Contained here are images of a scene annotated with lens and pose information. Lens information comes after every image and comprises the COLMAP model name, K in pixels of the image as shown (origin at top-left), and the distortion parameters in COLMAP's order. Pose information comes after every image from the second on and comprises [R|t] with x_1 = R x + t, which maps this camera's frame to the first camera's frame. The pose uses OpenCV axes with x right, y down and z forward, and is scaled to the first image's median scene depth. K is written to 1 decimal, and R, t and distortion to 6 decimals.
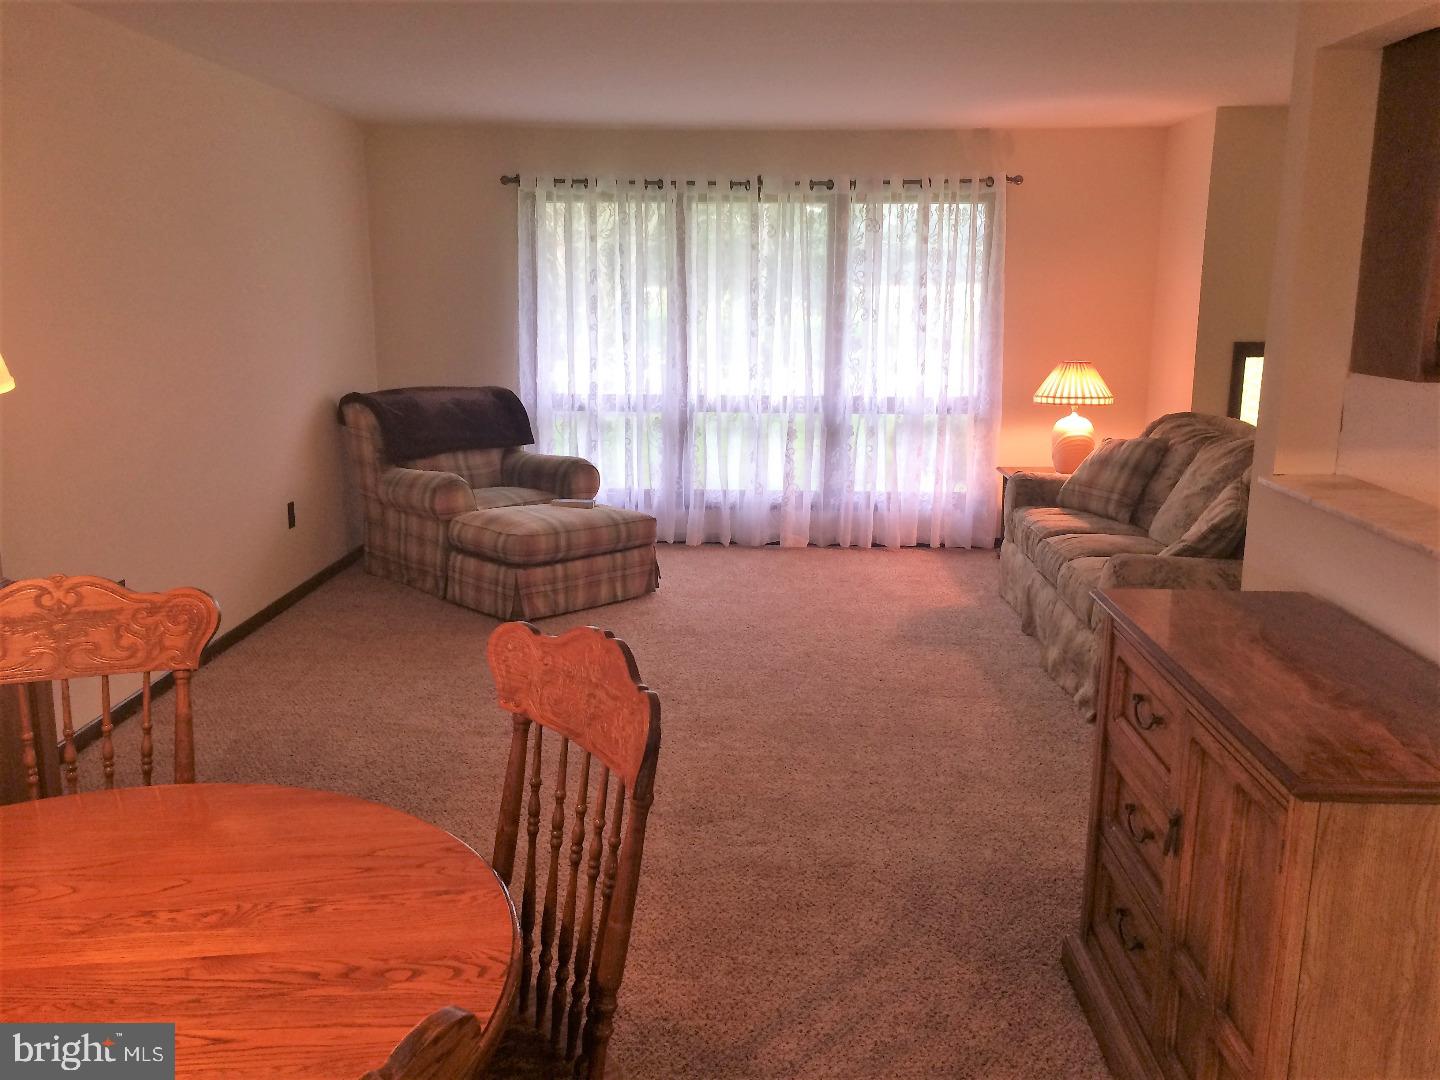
lens RADIAL K [[1221.3, 0, 721.6], [0, 1221.3, 543.1], [0, 0, 1]] dist [0.052315, -0.027947]
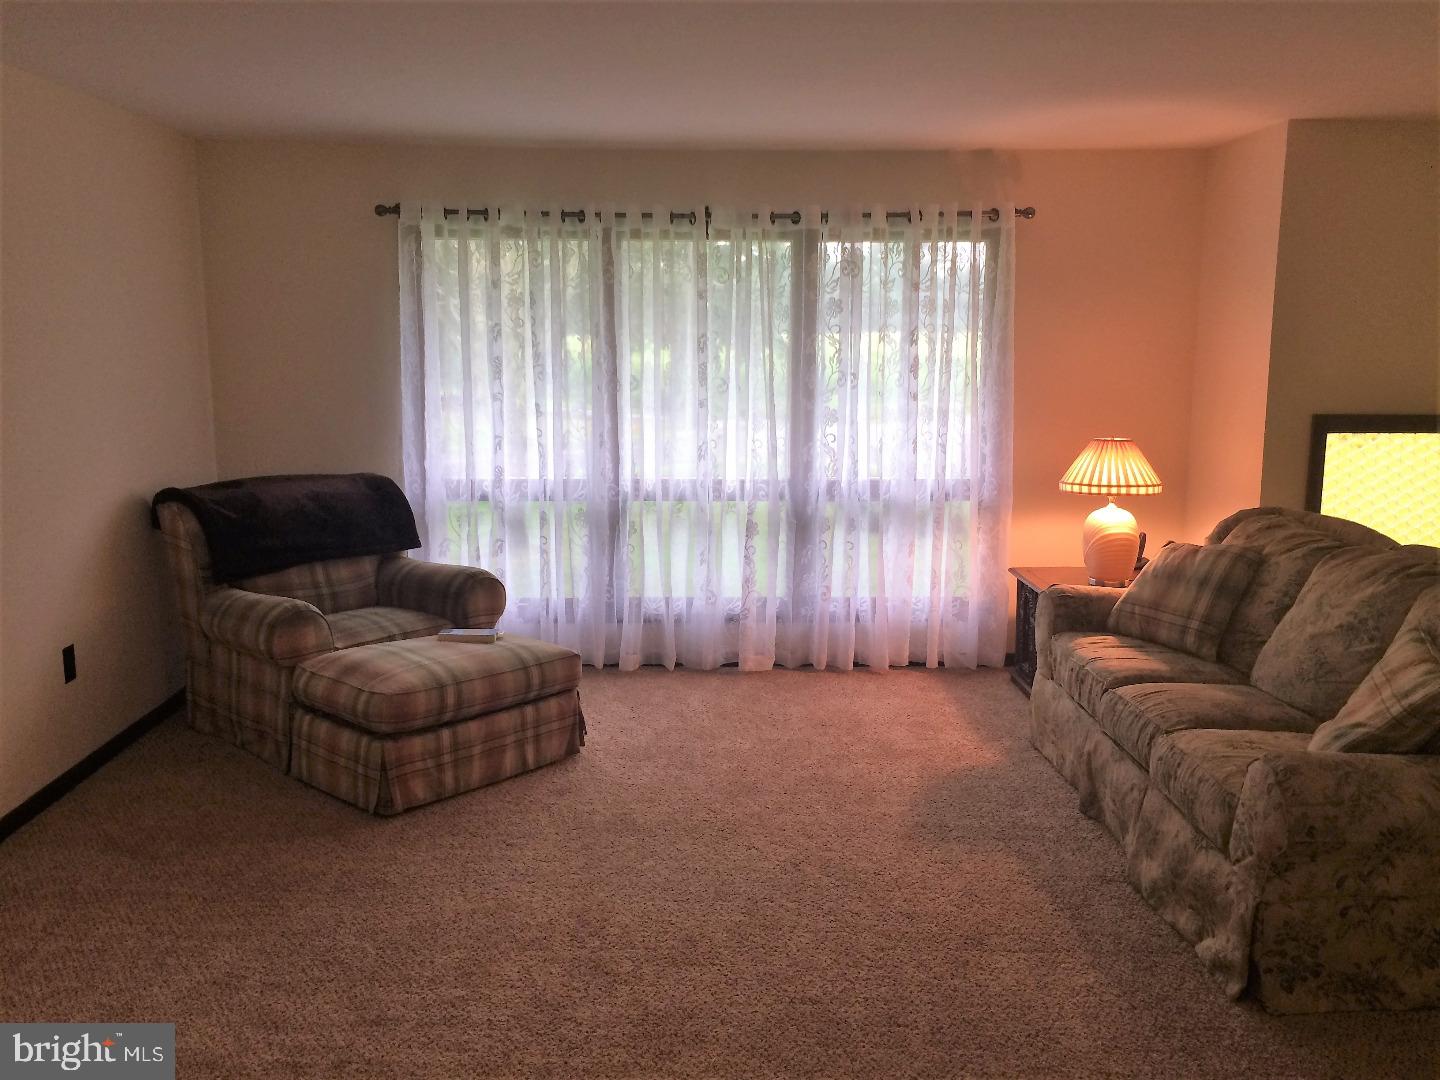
lens RADIAL K [[1221.3, 0, 721.3], [0, 1221.3, 534.6], [0, 0, 1]] dist [0.052315, -0.027947]
pose [[0.998159, -0.012252, 0.059399, -0.009887], [0.014824, 0.998962, -0.043062, -0.054535], [-0.058809, 0.043863, 0.997305, 0.223504]]
